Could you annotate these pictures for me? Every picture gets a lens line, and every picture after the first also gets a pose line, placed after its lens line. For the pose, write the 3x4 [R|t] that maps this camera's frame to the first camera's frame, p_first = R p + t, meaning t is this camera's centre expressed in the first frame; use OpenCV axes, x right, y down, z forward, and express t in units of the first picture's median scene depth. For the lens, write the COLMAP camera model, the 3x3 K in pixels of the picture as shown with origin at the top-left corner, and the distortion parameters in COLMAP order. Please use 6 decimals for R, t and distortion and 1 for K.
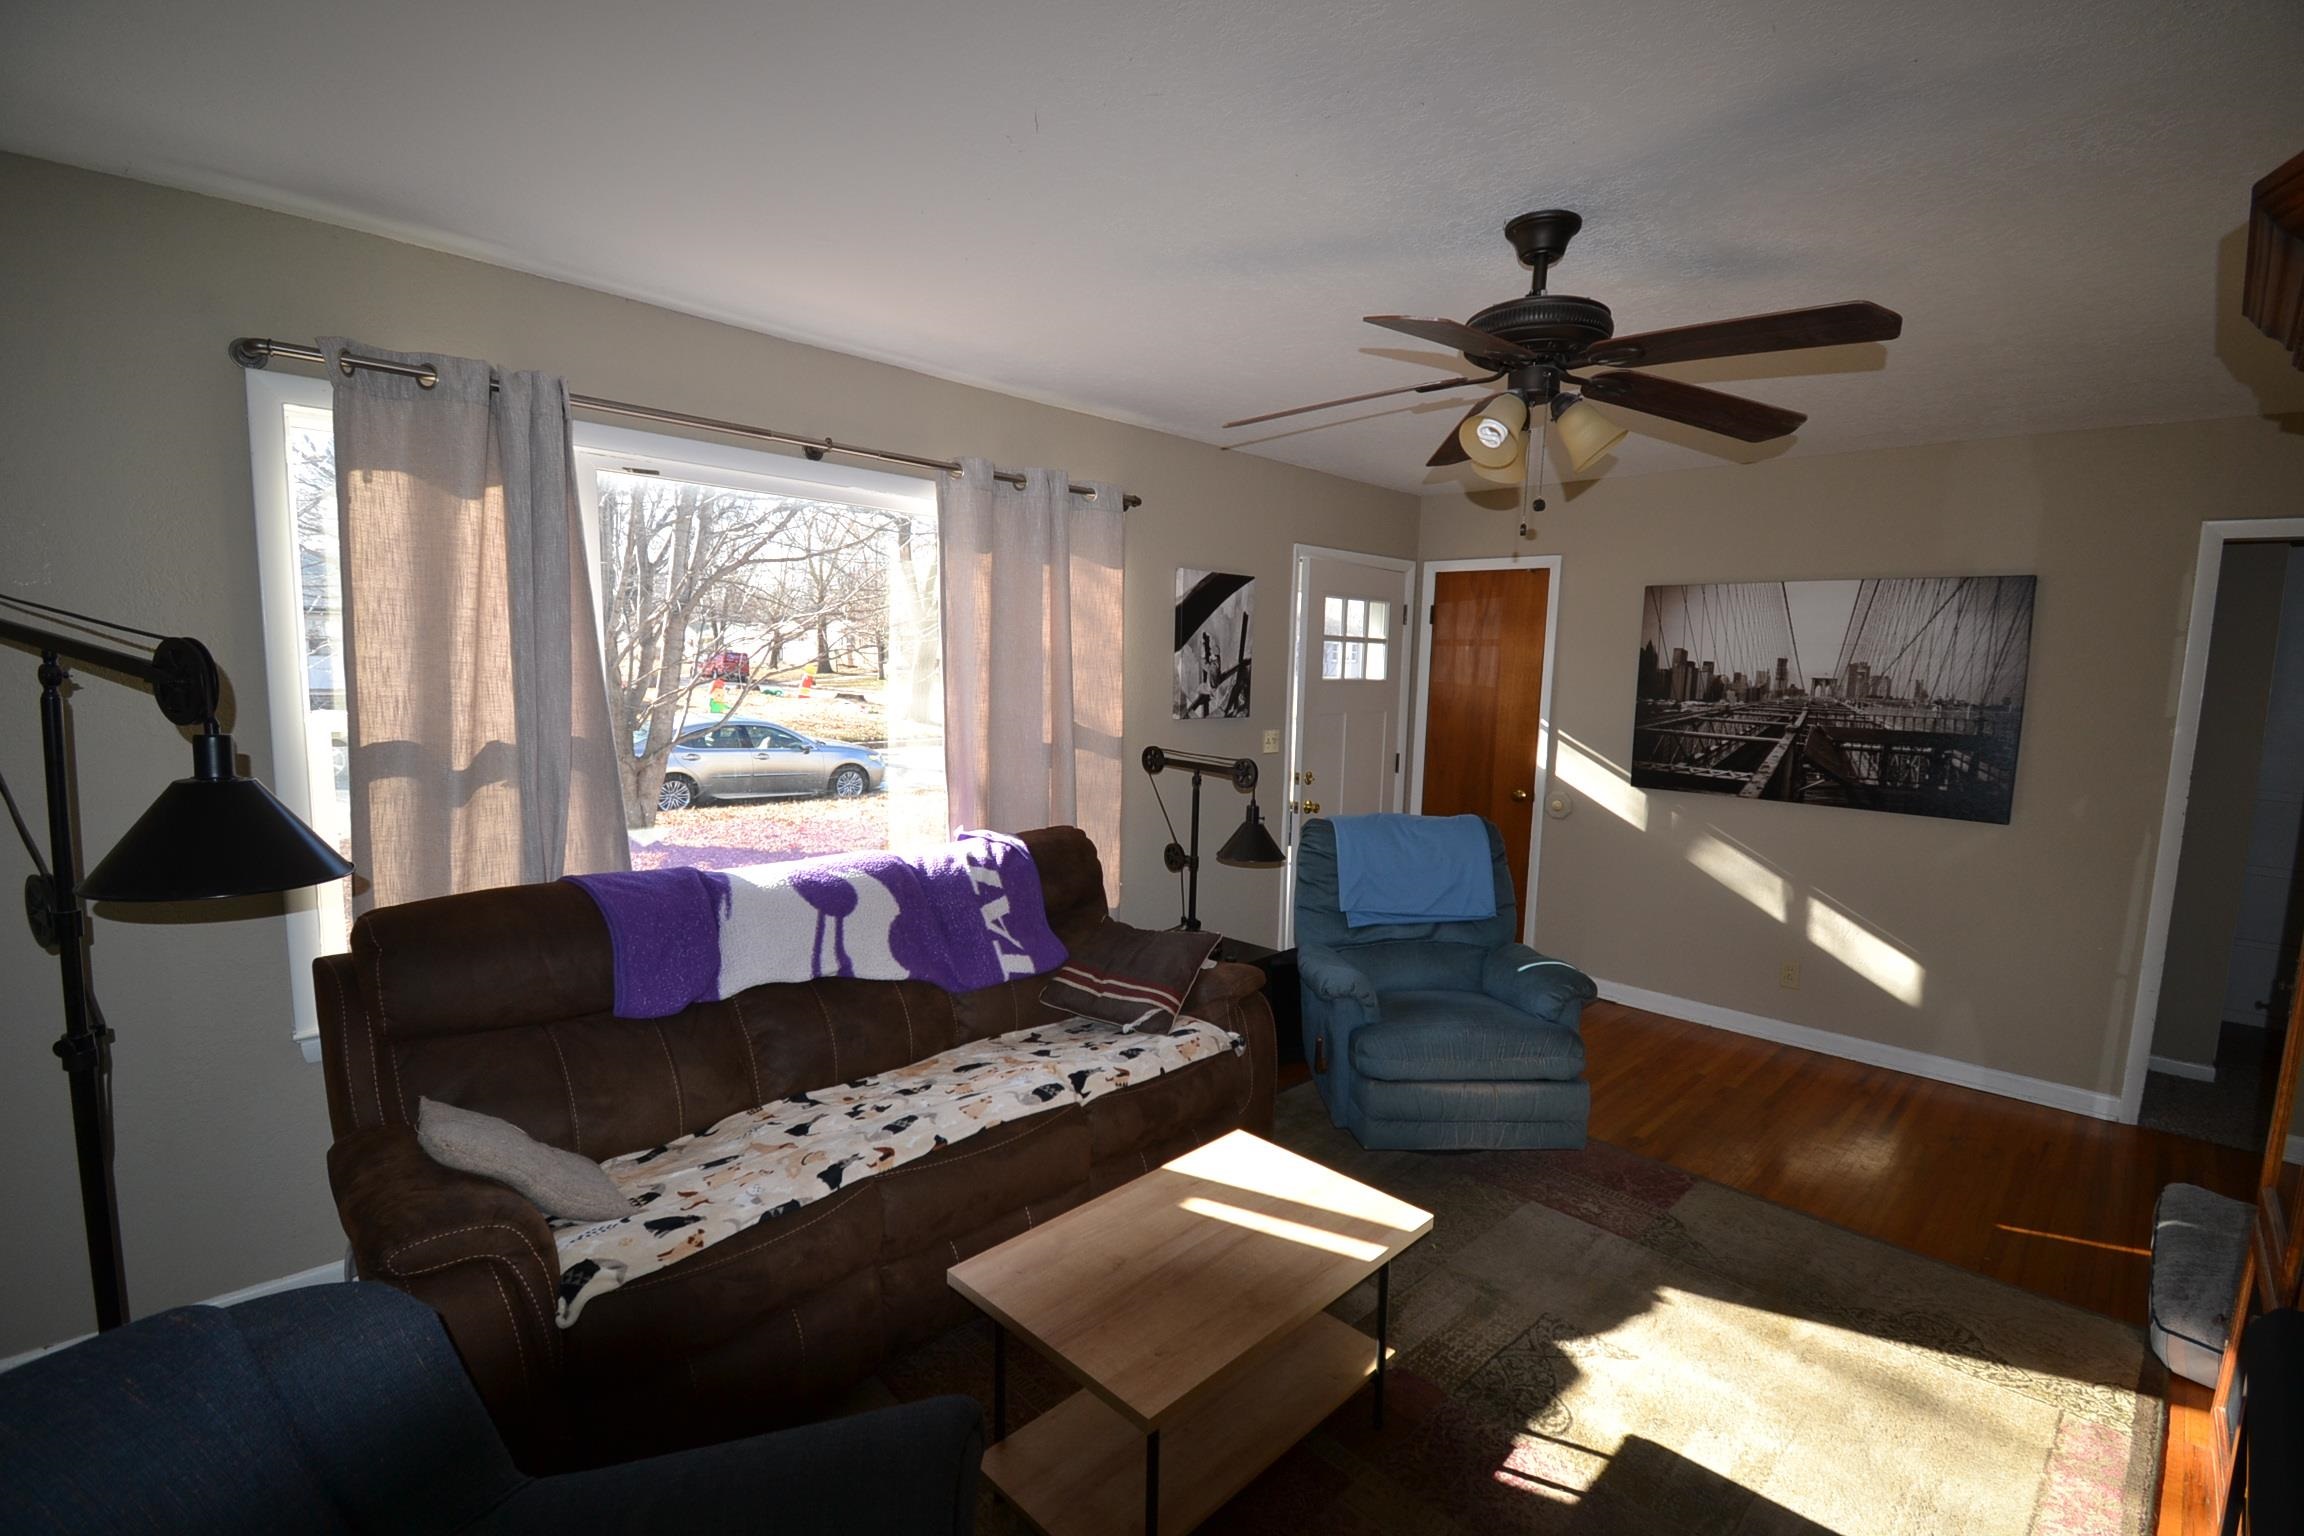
lens RADIAL K [[1025.1, 0, 1170.9], [0, 1025.1, 778.0], [0, 0, 1]] dist [0.031463, -0.035223]
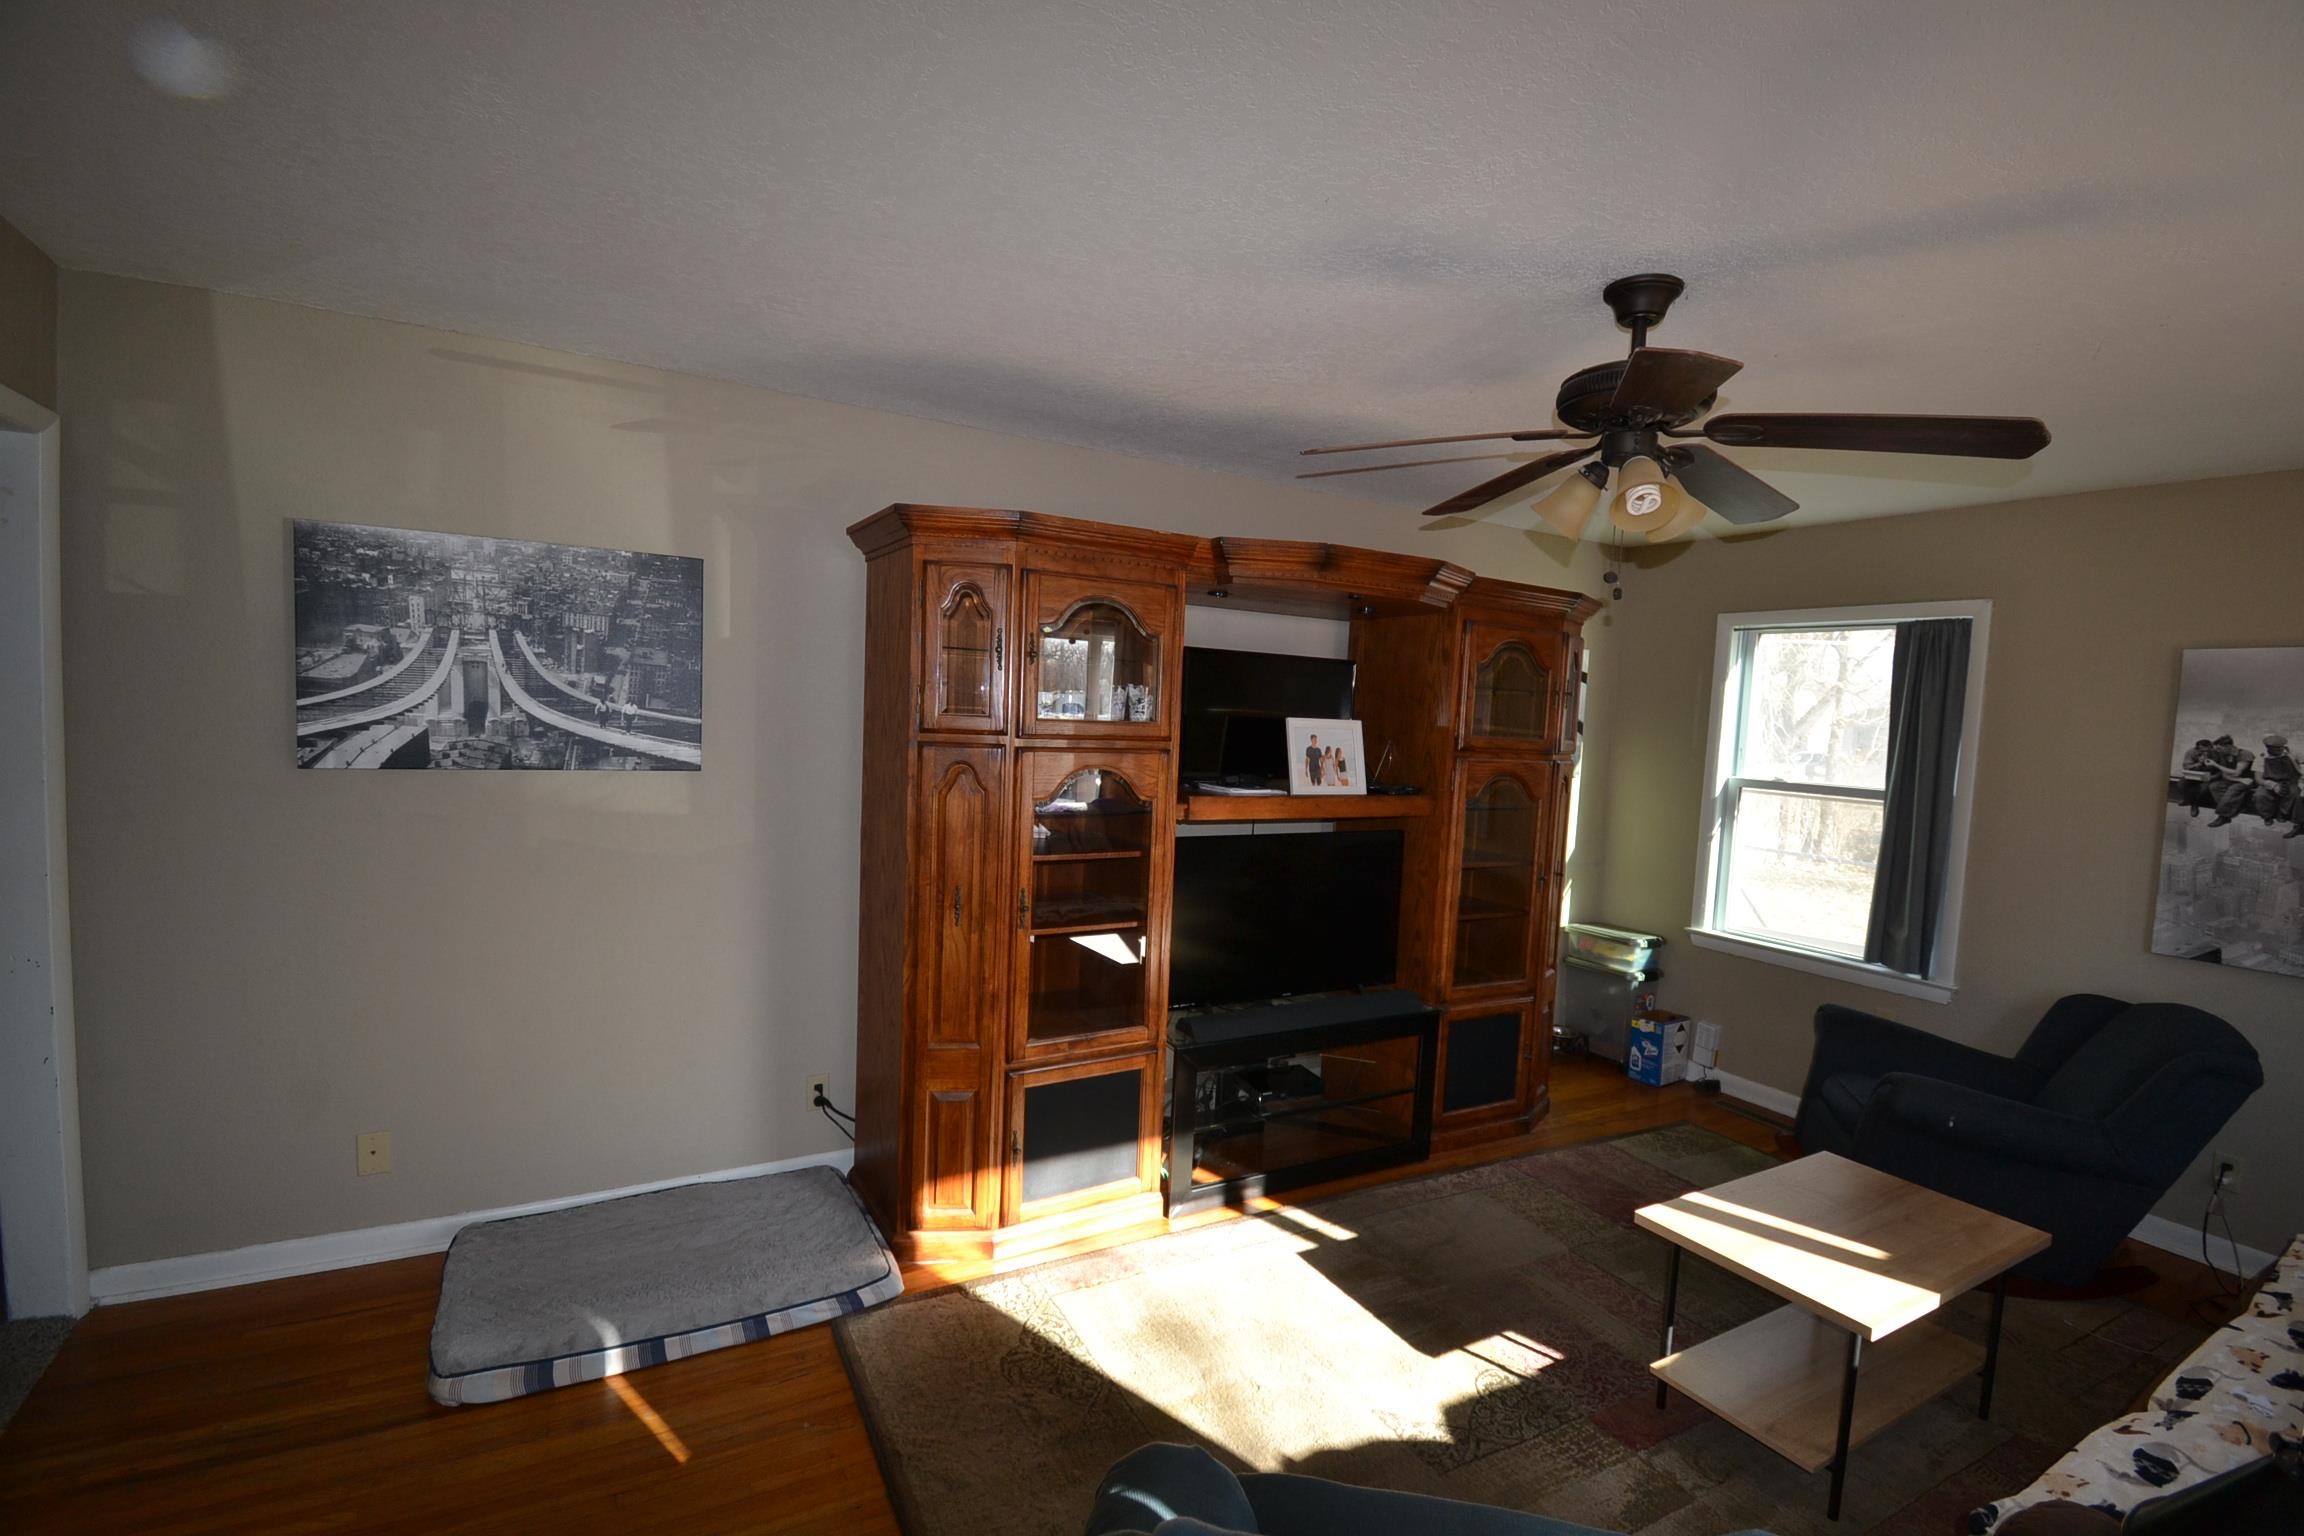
lens RADIAL K [[1025.1, 0, 1170.9], [0, 1025.1, 778.0], [0, 0, 1]] dist [0.031463, -0.035223]
pose [[-0.960278, -0.093140, 0.263040, 0.235905], [-0.045846, 0.982501, 0.180527, -0.110759], [-0.275252, 0.161297, -0.947745, 1.029147]]
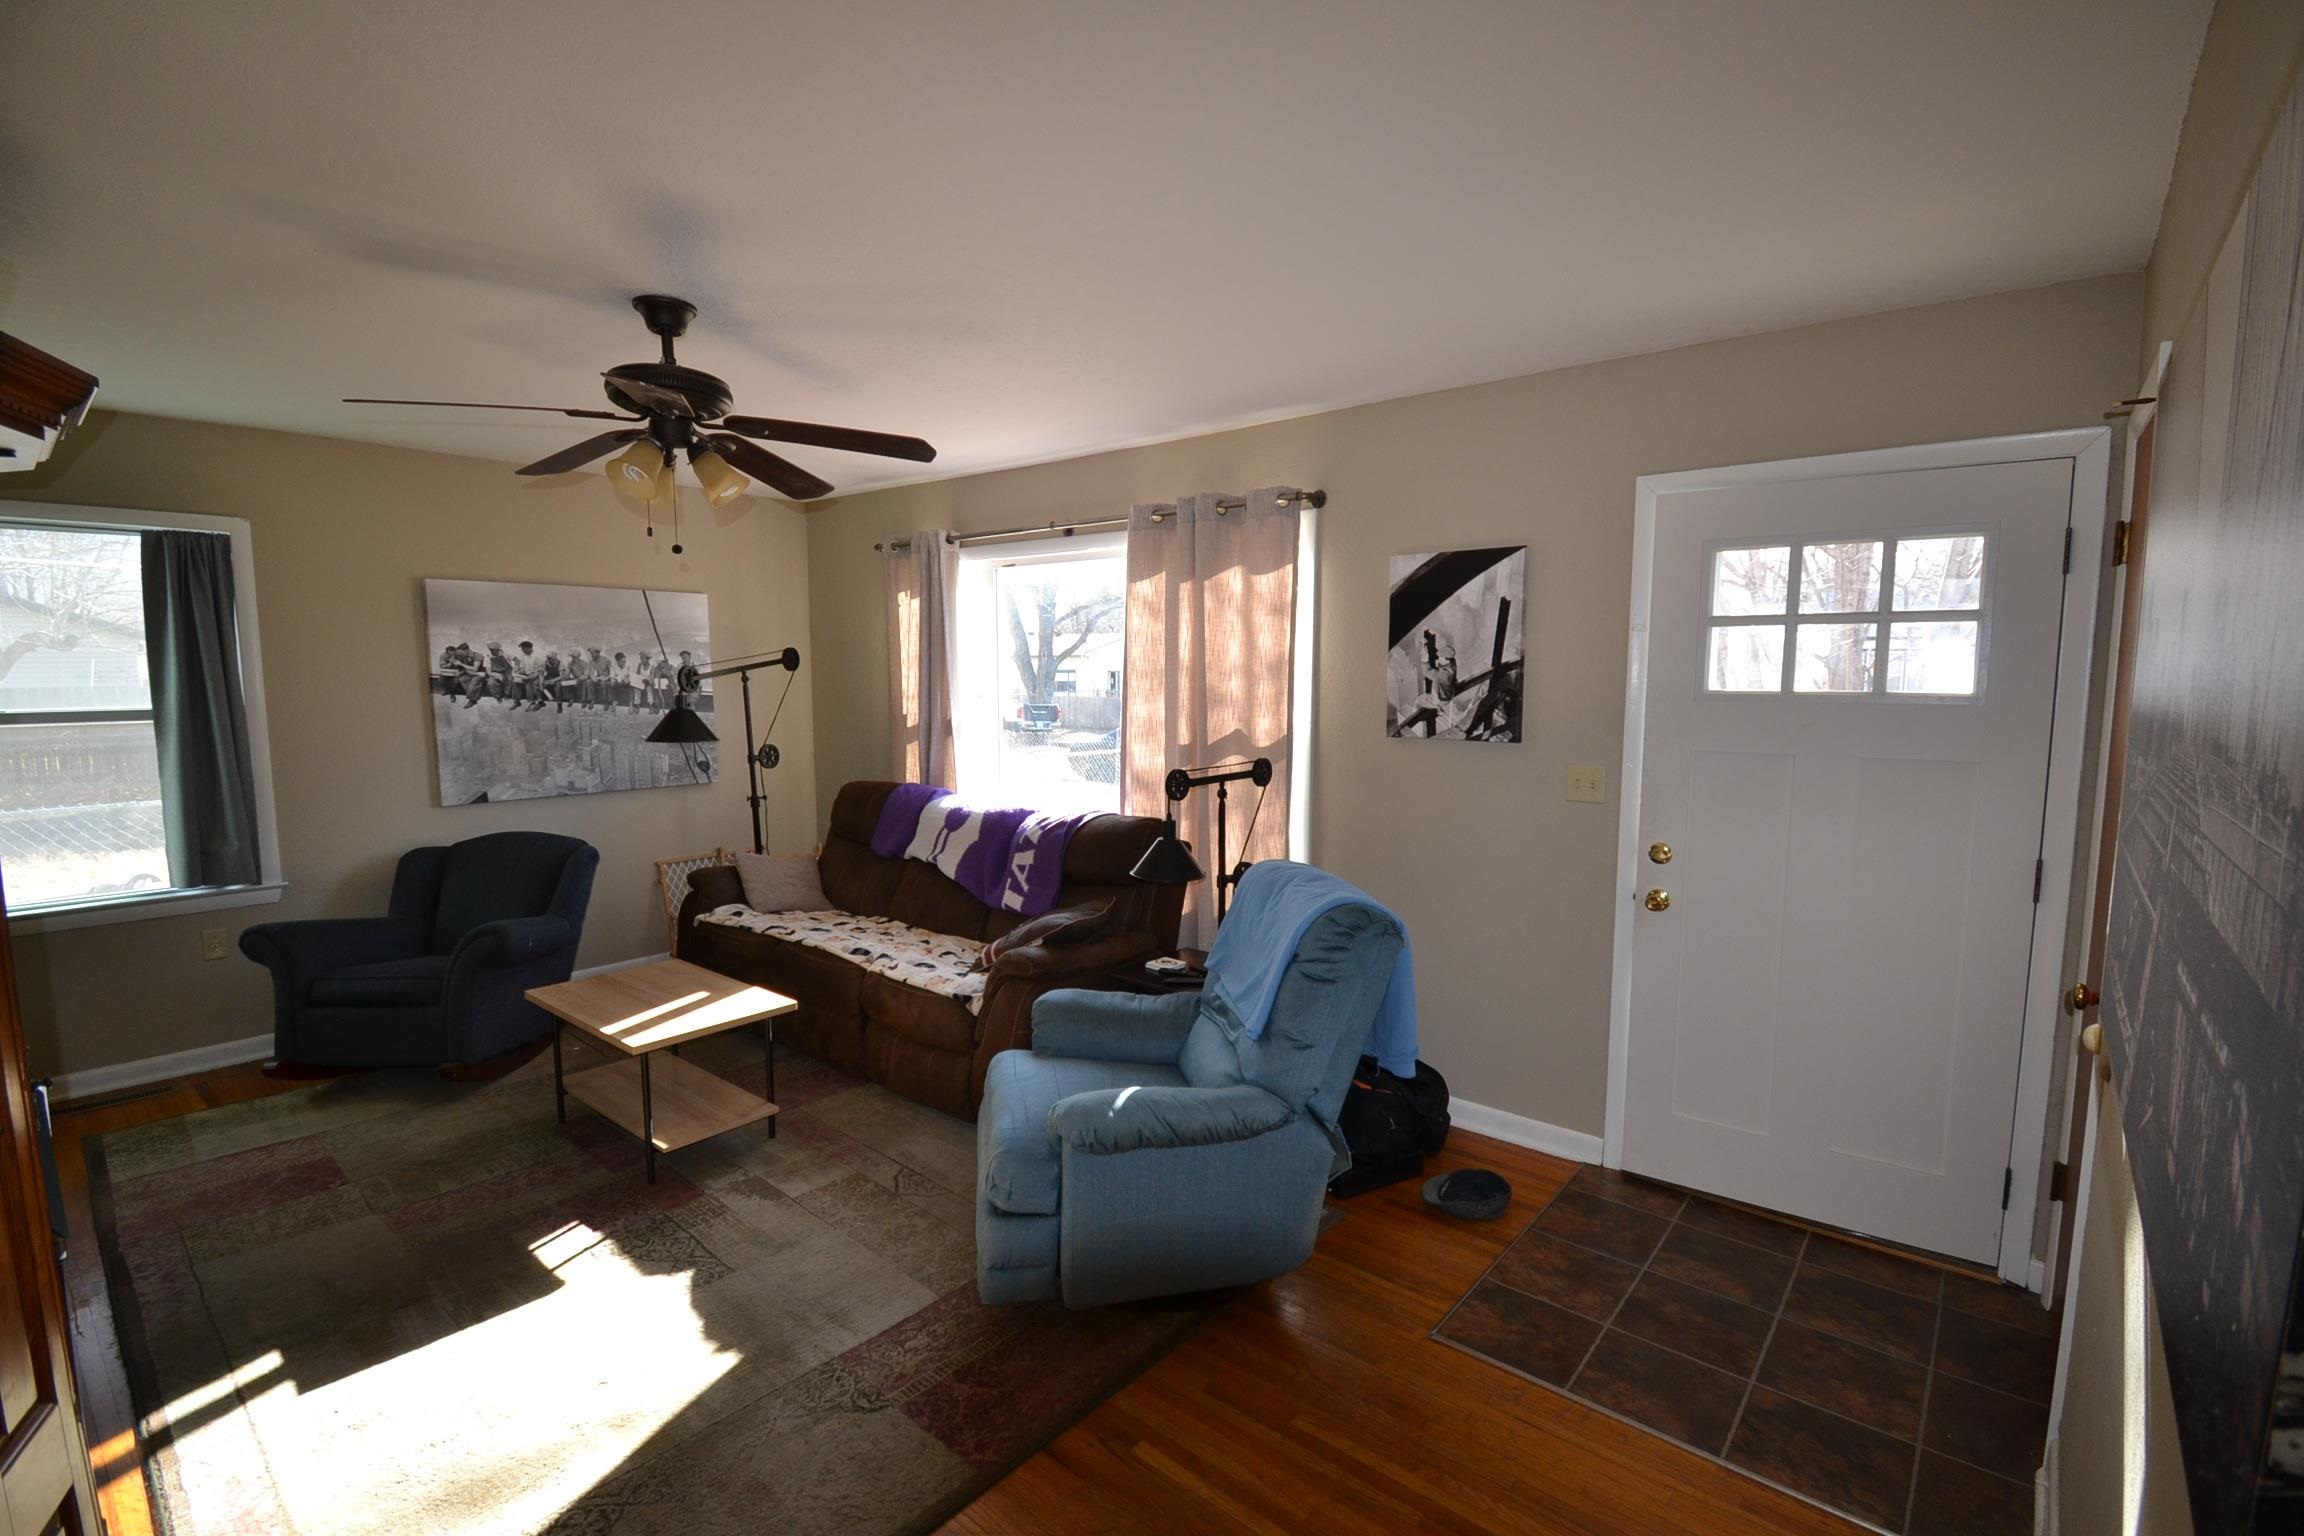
lens RADIAL K [[1025.1, 0, 1170.9], [0, 1025.1, 778.0], [0, 0, 1]] dist [0.031463, -0.035223]
pose [[0.090066, 0.077378, -0.992925, 0.817706], [-0.114467, 0.991175, 0.066859, -0.059537], [0.989336, 0.107635, 0.098129, 0.742859]]
